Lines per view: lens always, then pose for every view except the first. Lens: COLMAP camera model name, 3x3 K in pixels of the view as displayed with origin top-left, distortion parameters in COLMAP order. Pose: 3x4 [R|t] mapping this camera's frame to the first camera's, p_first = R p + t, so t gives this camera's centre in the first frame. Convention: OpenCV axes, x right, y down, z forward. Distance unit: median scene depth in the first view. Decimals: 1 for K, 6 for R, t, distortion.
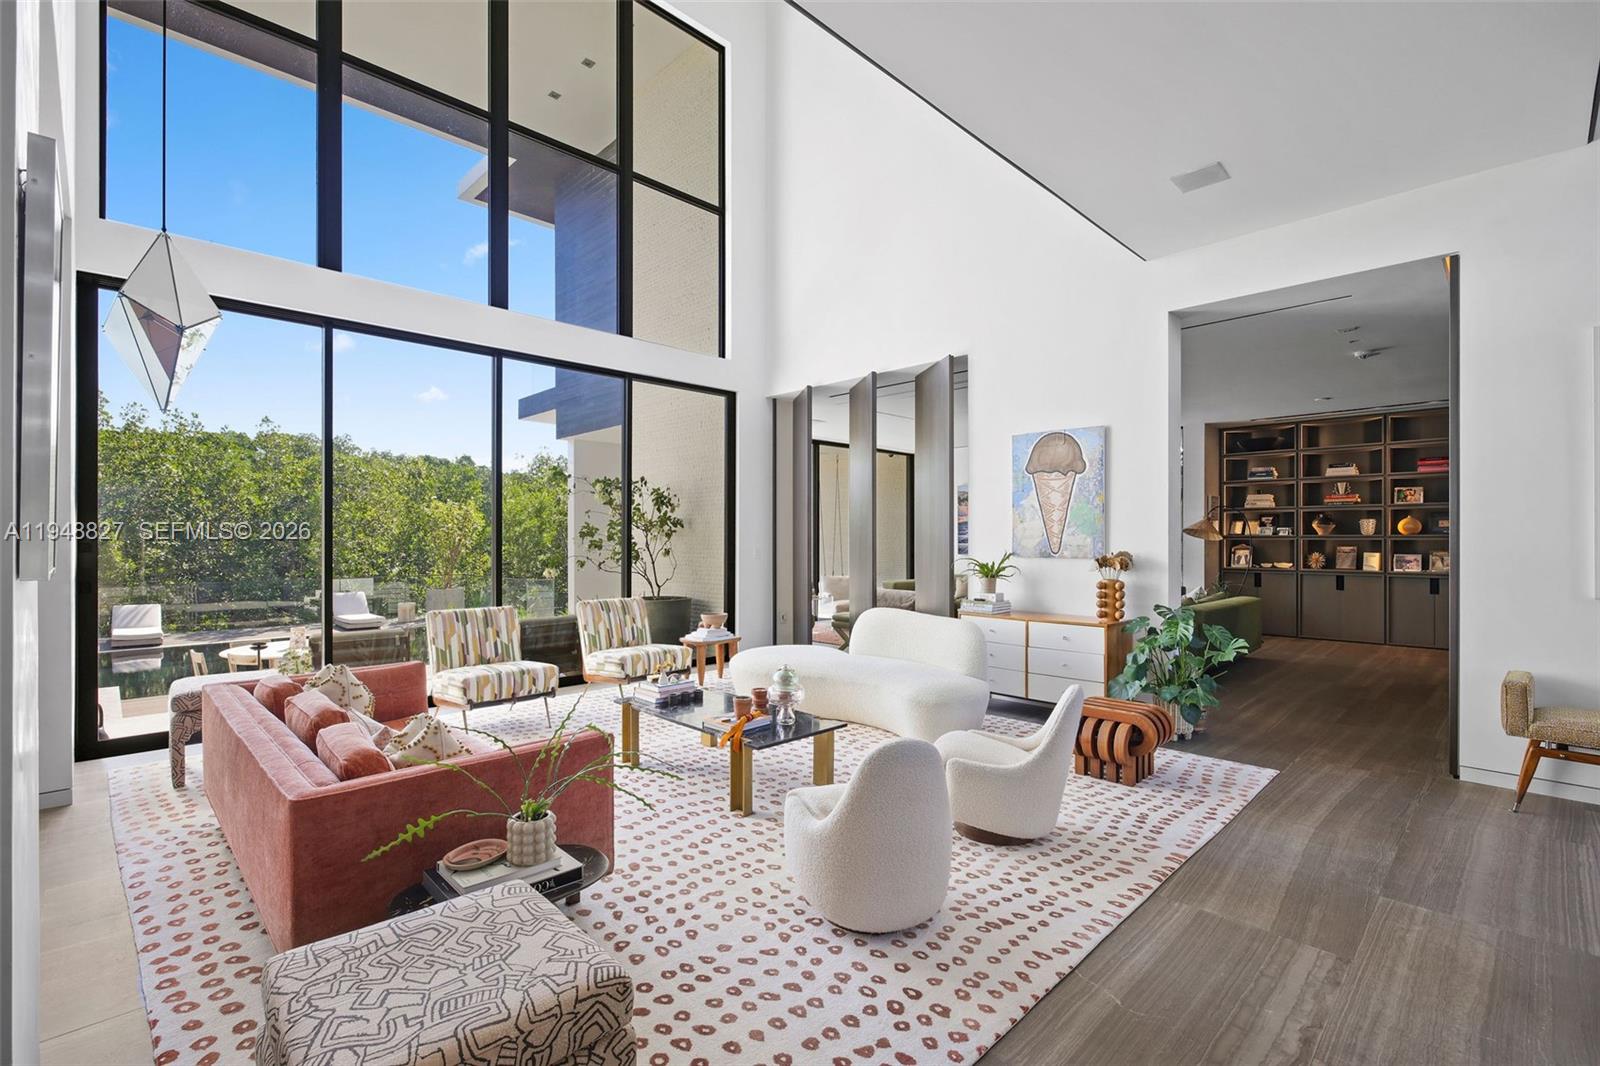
lens RADIAL K [[712.4, 0, 805.6], [0, 712.4, 532.6], [0, 0, 1]] dist [-0.000634, 0.000222]
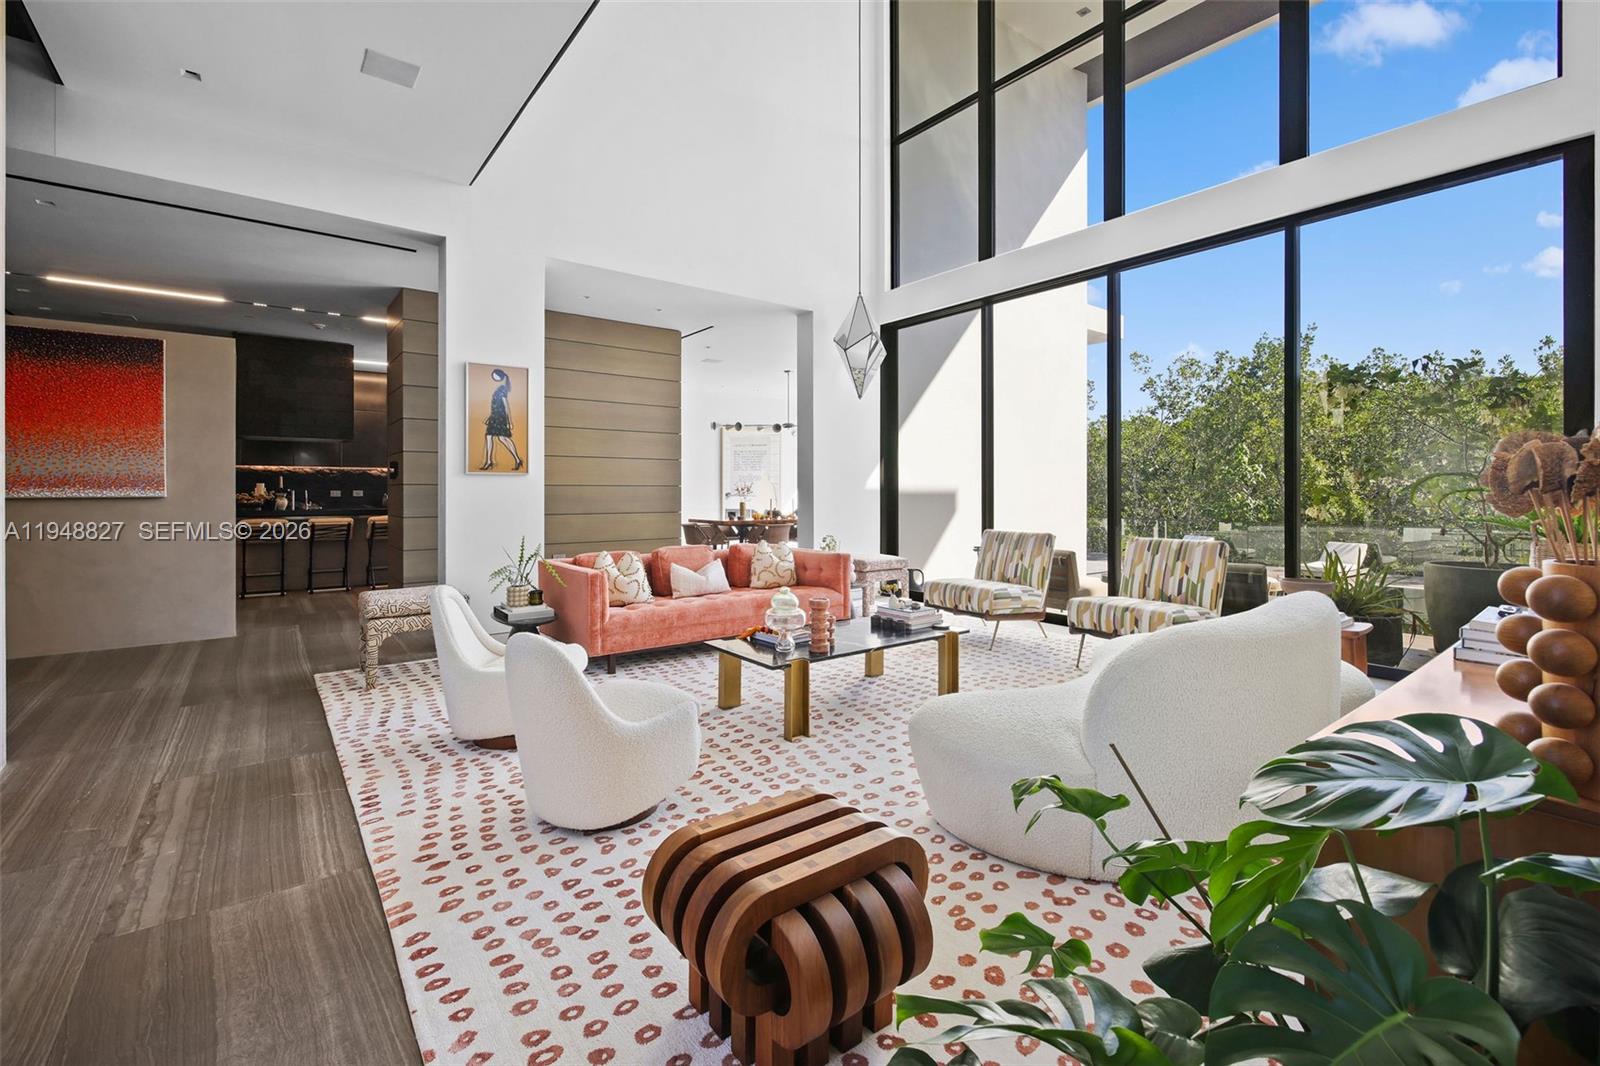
lens RADIAL K [[690.6, 0, 791.3], [0, 690.6, 492.3], [0, 0, 1]] dist [-0.002051, -0.000311]
pose [[-0.126647, -0.000031, -0.991948, 0.800156], [0.009703, 0.999952, -0.001270, 0.059928], [0.991900, -0.009786, -0.126641, 1.049394]]
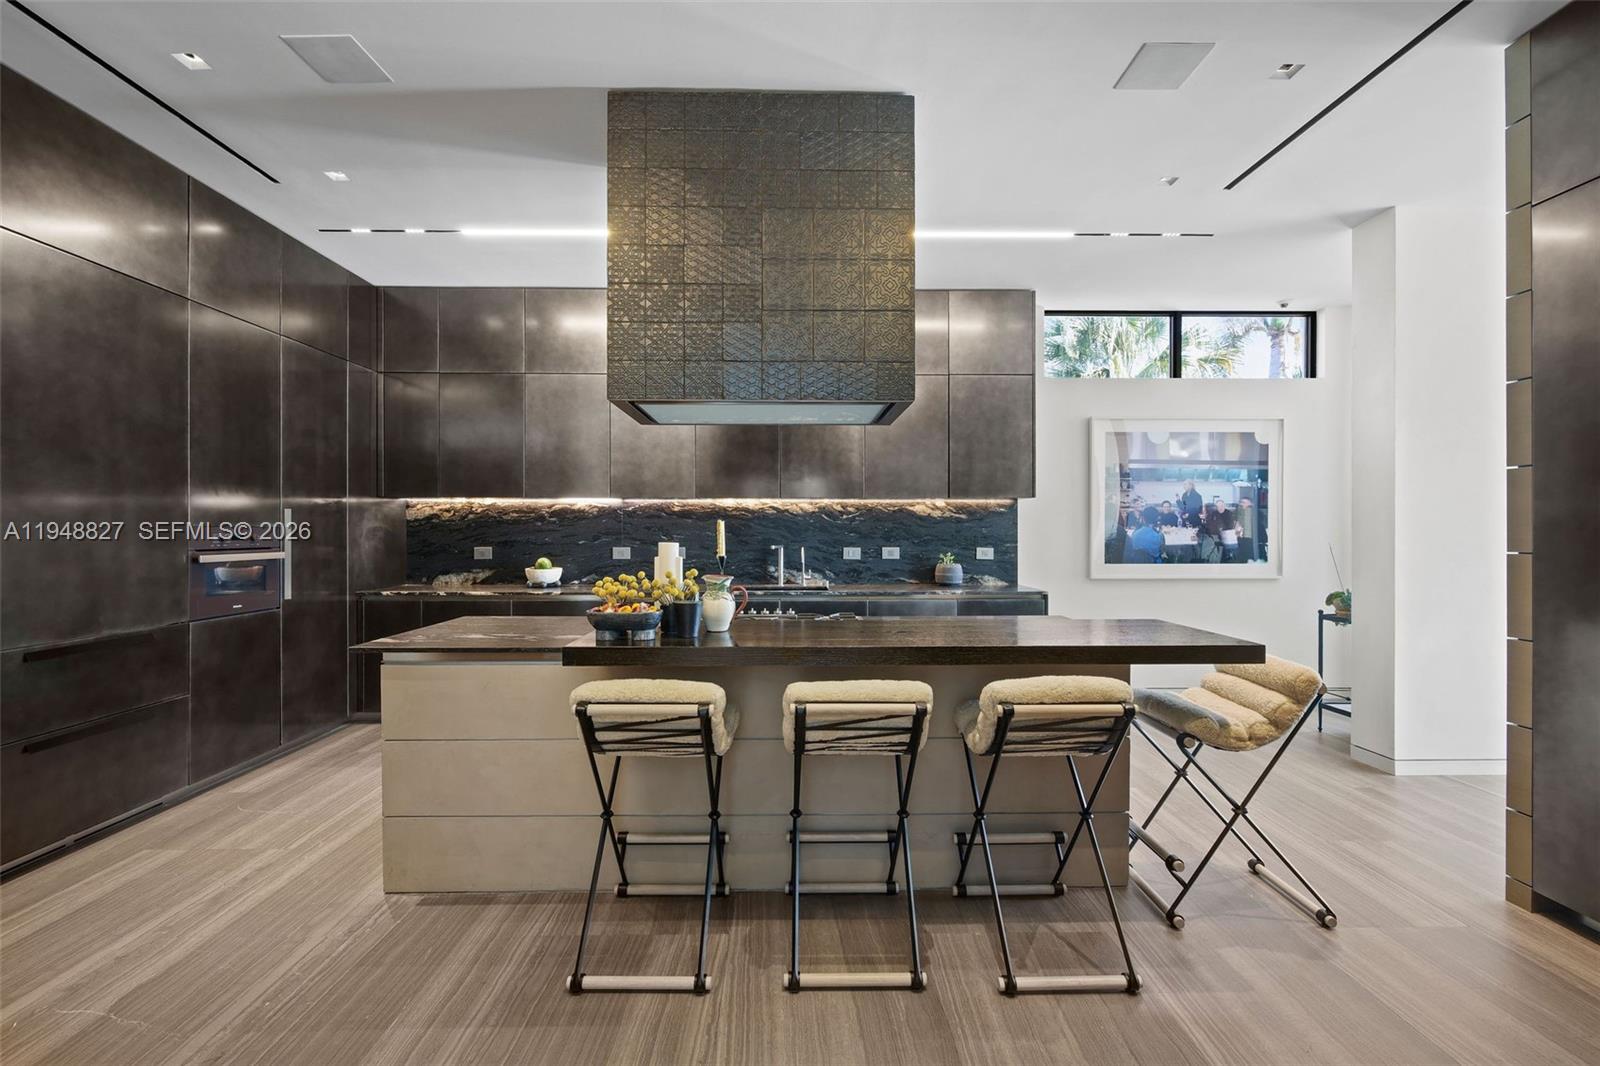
lens RADIAL K [[712.4, 0, 805.6], [0, 712.4, 532.6], [0, 0, 1]] dist [-0.000634, 0.000222]
pose [[-0.688892, 0.000345, -0.724863, -0.567092], [0.005367, 0.999975, -0.004625, 0.010883], [0.724844, -0.007077, -0.688877, -0.156624]]
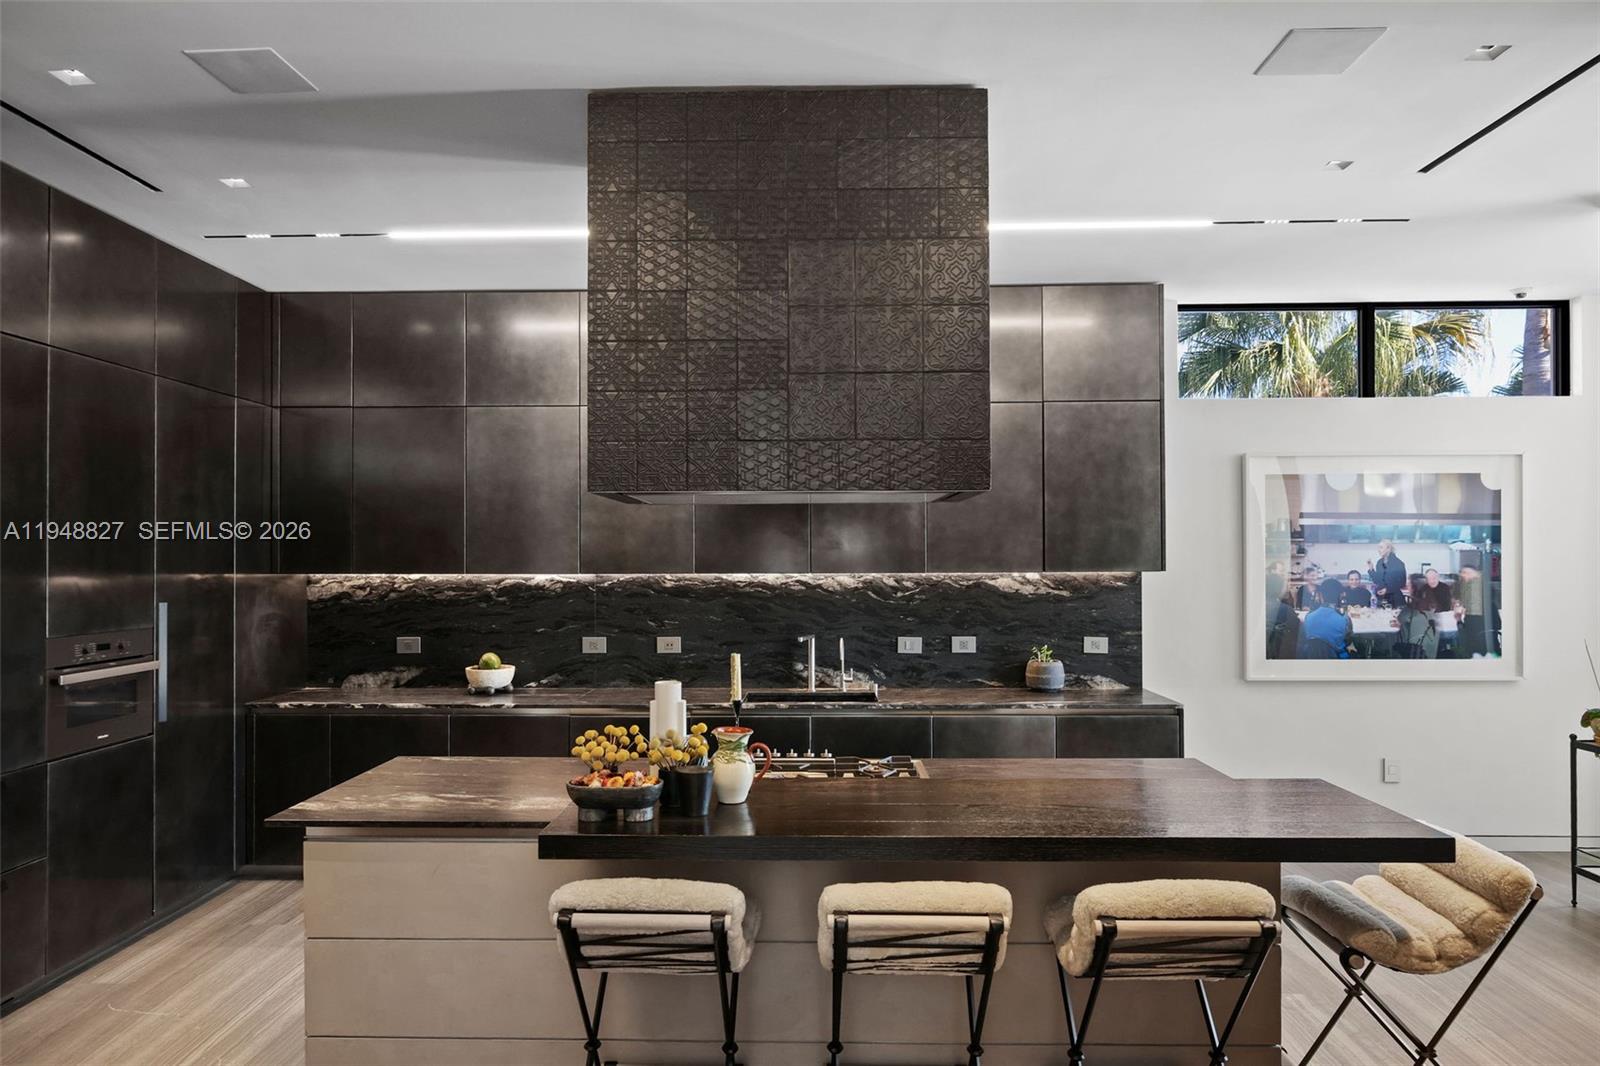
lens RADIAL K [[1029.2, 0, 799.7], [0, 1029.2, 553.5], [0, 0, 1]] dist [-0.000617, -0.000273]
pose [[-0.719860, -0.005027, -0.694101, -0.517728], [0.008055, 0.999846, -0.015595, -0.060784], [0.694072, -0.016817, -0.719709, -0.110469]]
